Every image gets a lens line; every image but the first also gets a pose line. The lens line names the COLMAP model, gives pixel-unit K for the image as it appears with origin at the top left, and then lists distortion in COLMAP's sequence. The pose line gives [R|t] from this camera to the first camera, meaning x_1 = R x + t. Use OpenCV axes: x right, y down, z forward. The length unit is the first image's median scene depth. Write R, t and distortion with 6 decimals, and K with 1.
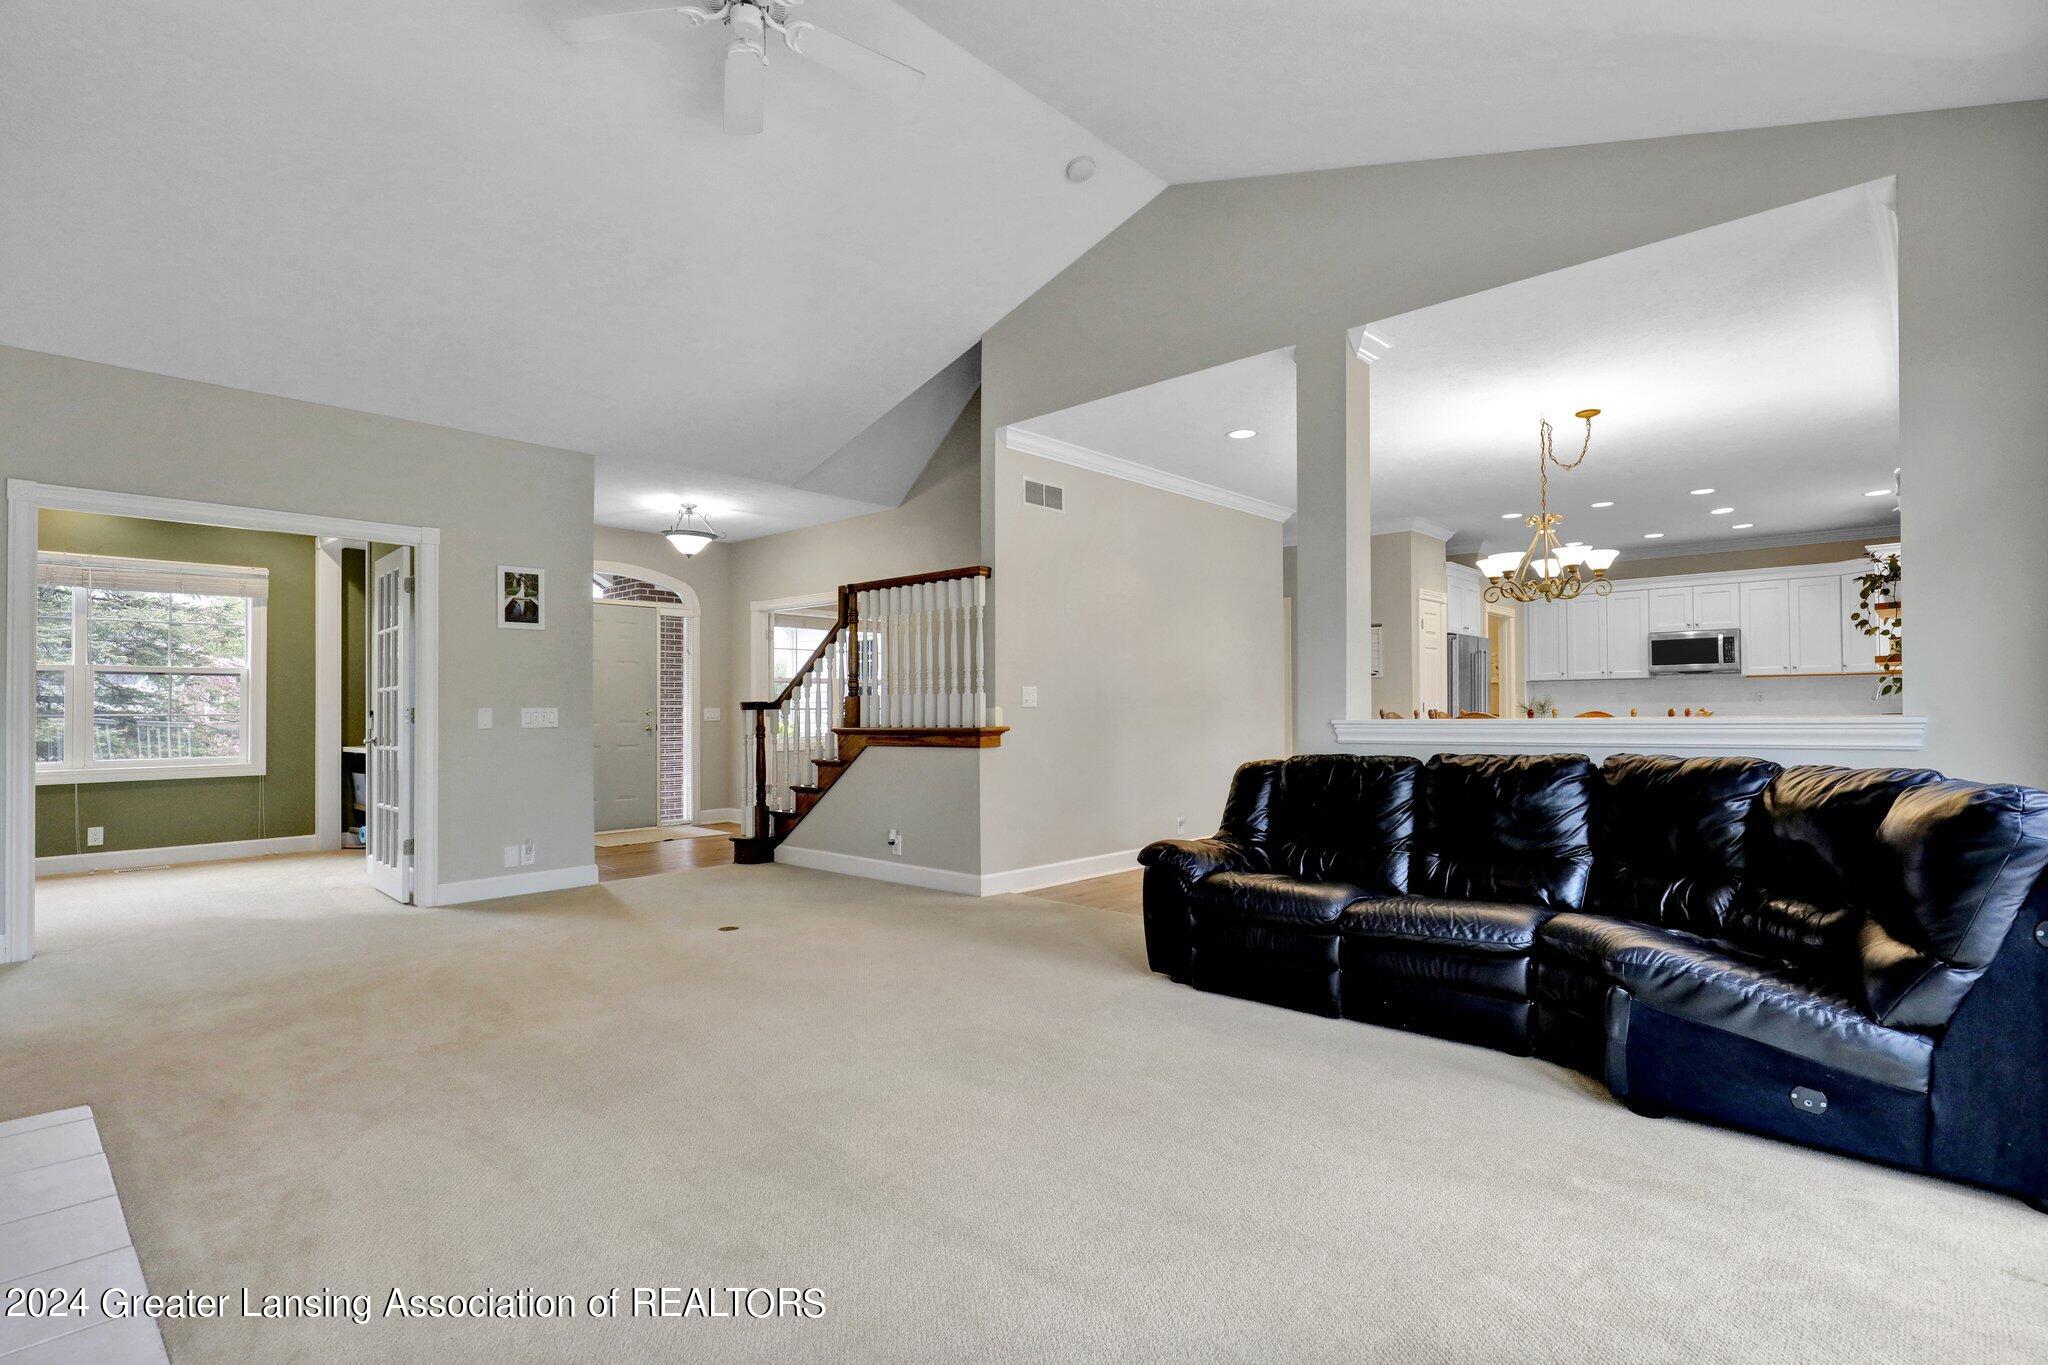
lens RADIAL K [[982.9, 0, 1020.0], [0, 982.9, 699.2], [0, 0, 1]] dist [0.000025, 0.000134]
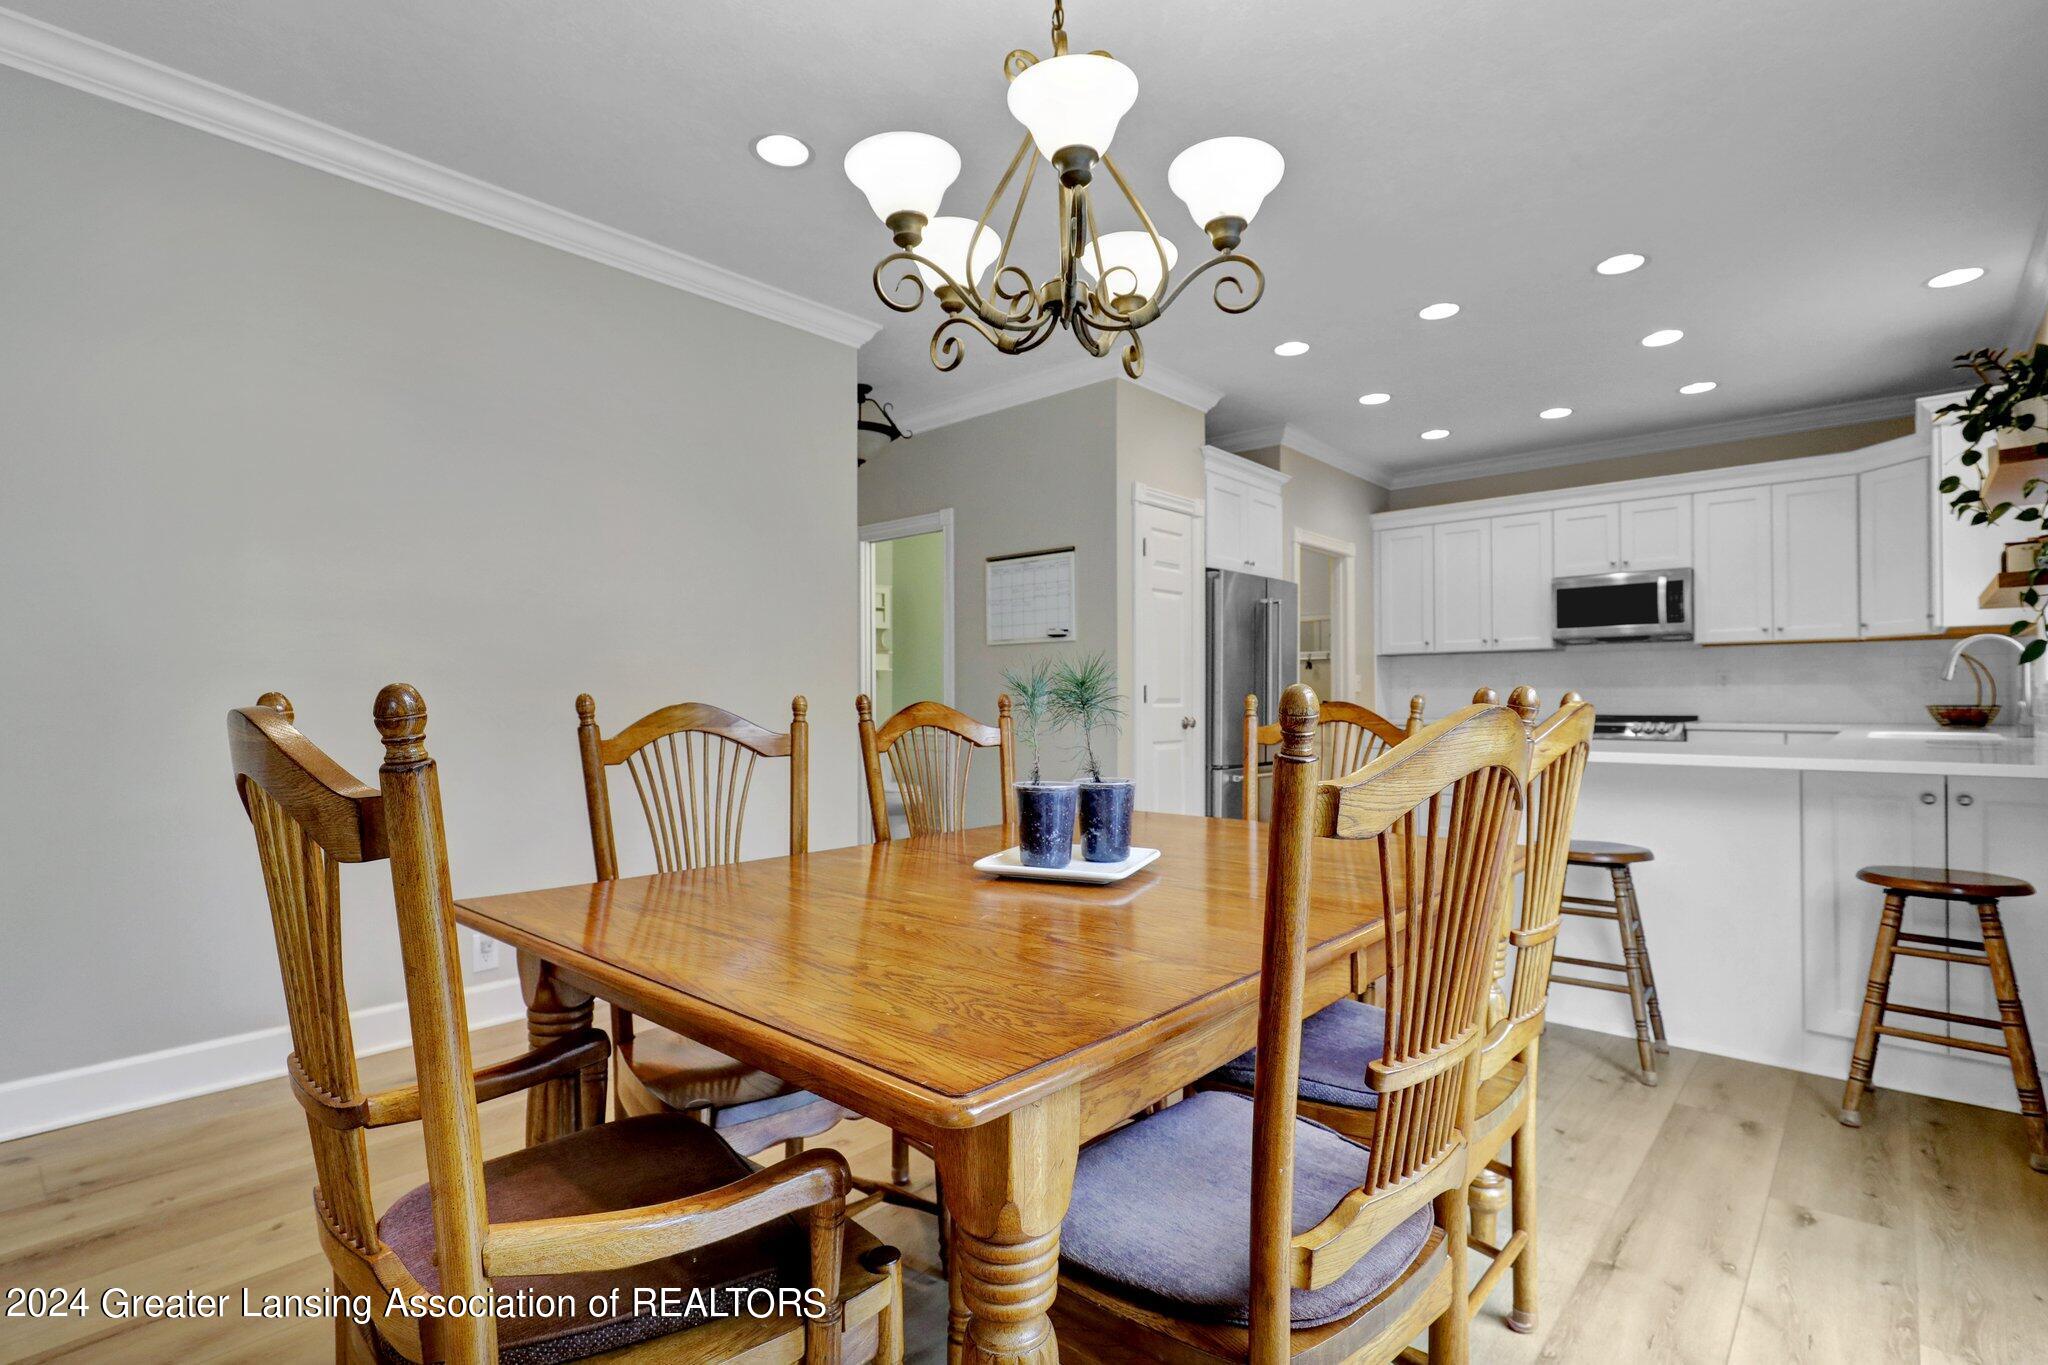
lens RADIAL K [[982.9, 0, 1023.3], [0, 982.9, 691.8], [0, 0, 1]] dist [0.000025, 0.000134]
pose [[0.999506, 0.002009, 0.031363, 0.291435], [-0.002199, 0.999979, 0.006033, 0.003606], [-0.031351, -0.006099, 0.999490, 0.393683]]
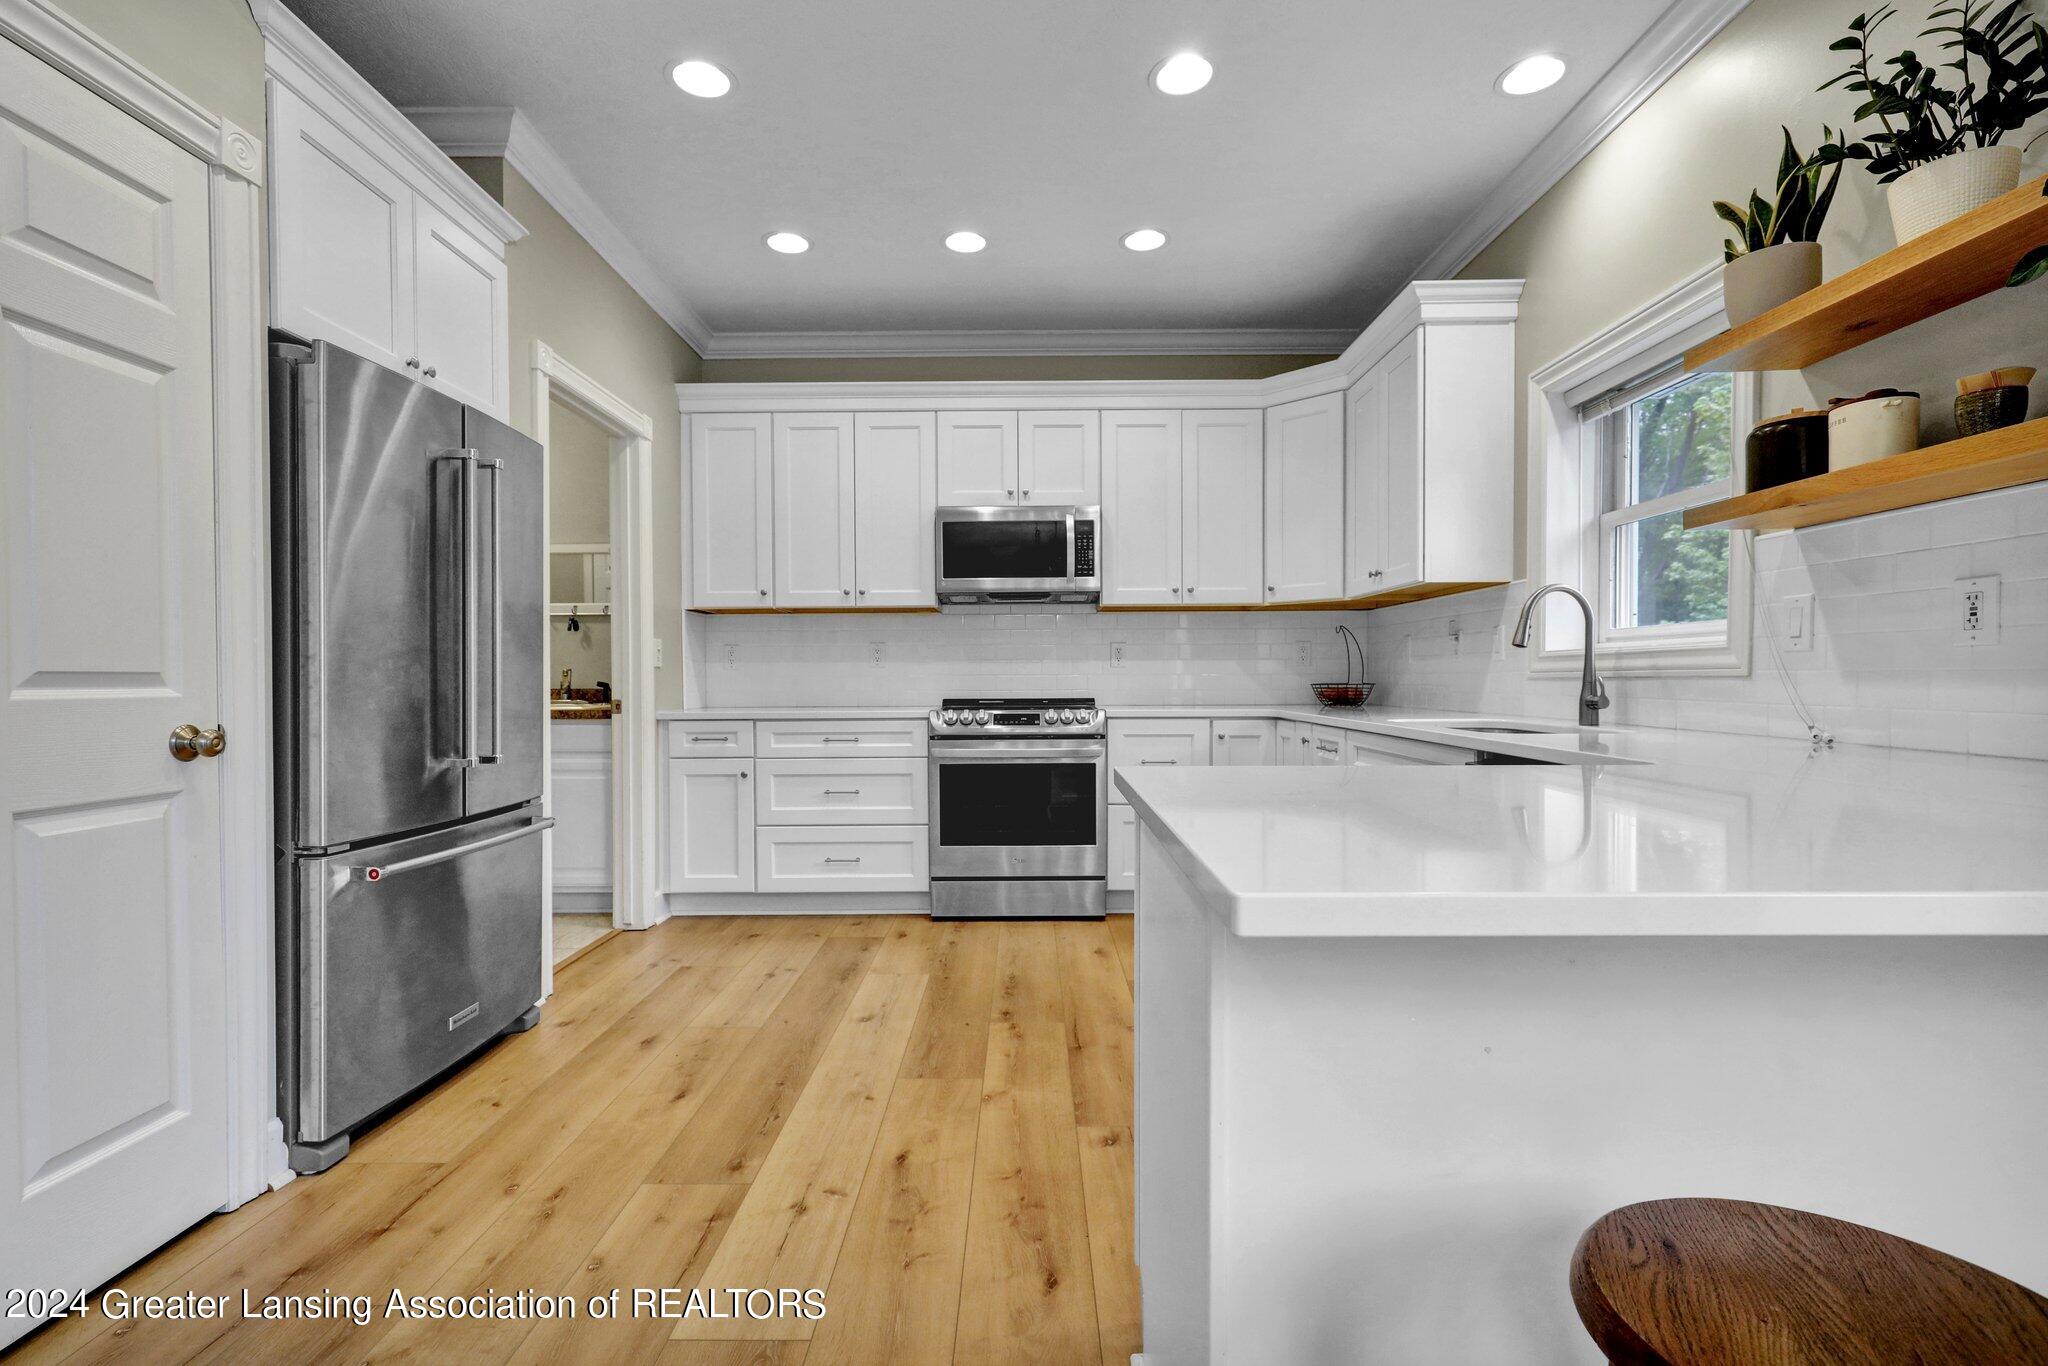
lens RADIAL K [[932.6, 0, 1014.5], [0, 932.6, 694.4], [0, 0, 1]] dist [-0.004171, 0.000822]
pose [[0.733542, -0.010401, 0.679564, 0.393889], [-0.005635, 0.999755, 0.021385, 0.009739], [-0.679620, -0.019516, 0.733304, 0.694621]]
